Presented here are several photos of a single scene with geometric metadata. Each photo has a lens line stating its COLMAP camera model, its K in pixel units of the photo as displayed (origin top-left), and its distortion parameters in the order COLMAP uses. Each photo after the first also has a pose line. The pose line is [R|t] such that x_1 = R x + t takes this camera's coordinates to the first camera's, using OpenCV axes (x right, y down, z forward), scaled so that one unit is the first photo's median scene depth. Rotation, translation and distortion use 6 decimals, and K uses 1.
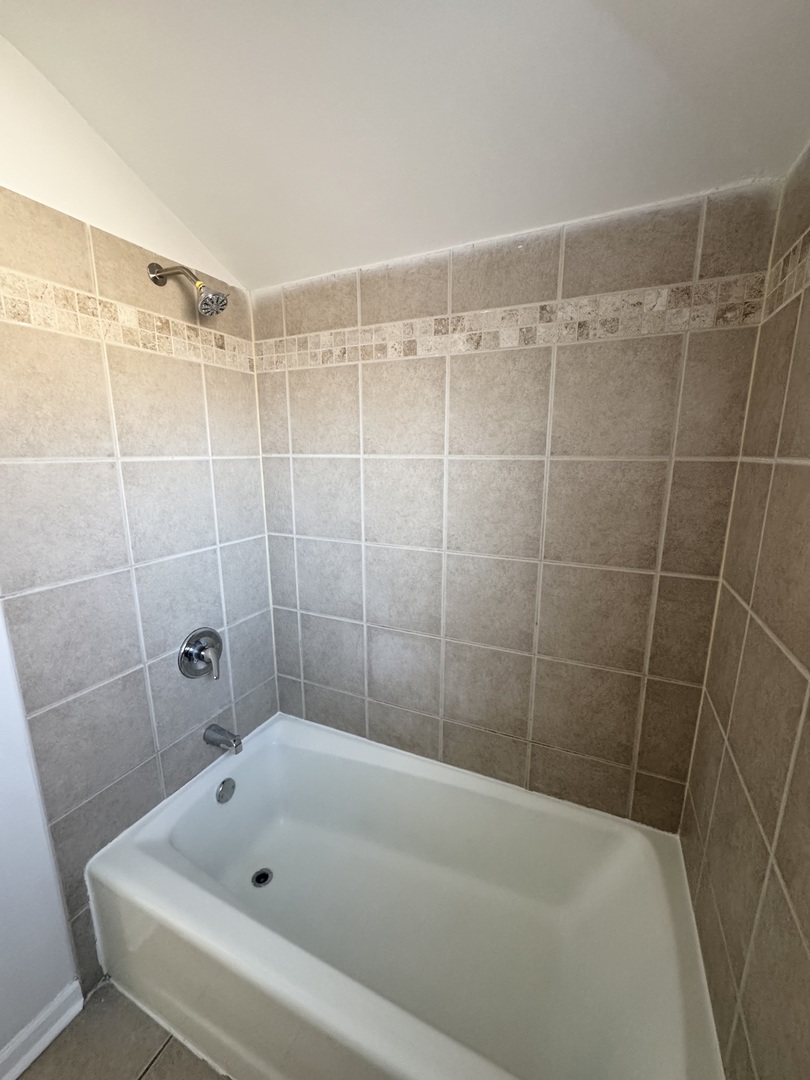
lens RADIAL K [[432.2, 0, 403.3], [0, 432.2, 540.3], [0, 0, 1]] dist [-0.002541, 0.000052]
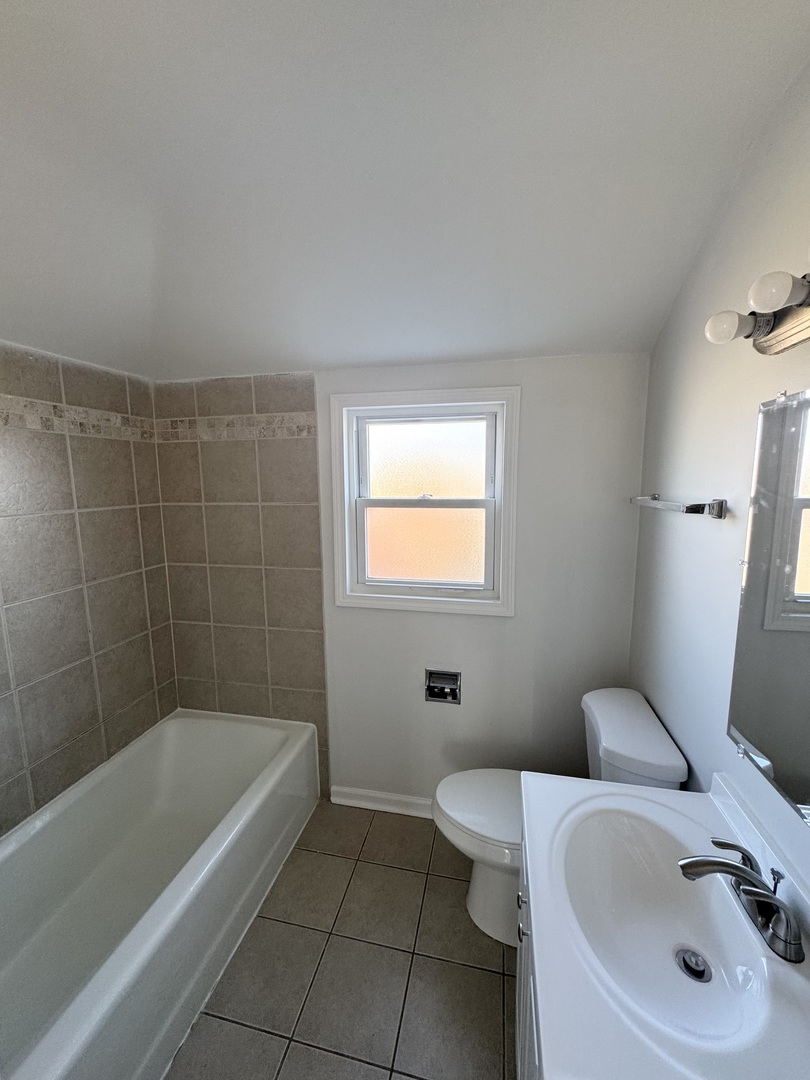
lens RADIAL K [[432.2, 0, 404.5], [0, 432.2, 538.9], [0, 0, 1]] dist [-0.002541, 0.000052]
pose [[-0.218368, -0.133026, 0.966757, -1.293150], [0.207815, 0.961603, 0.179257, -0.135247], [-0.953482, 0.240050, -0.182339, 0.264736]]
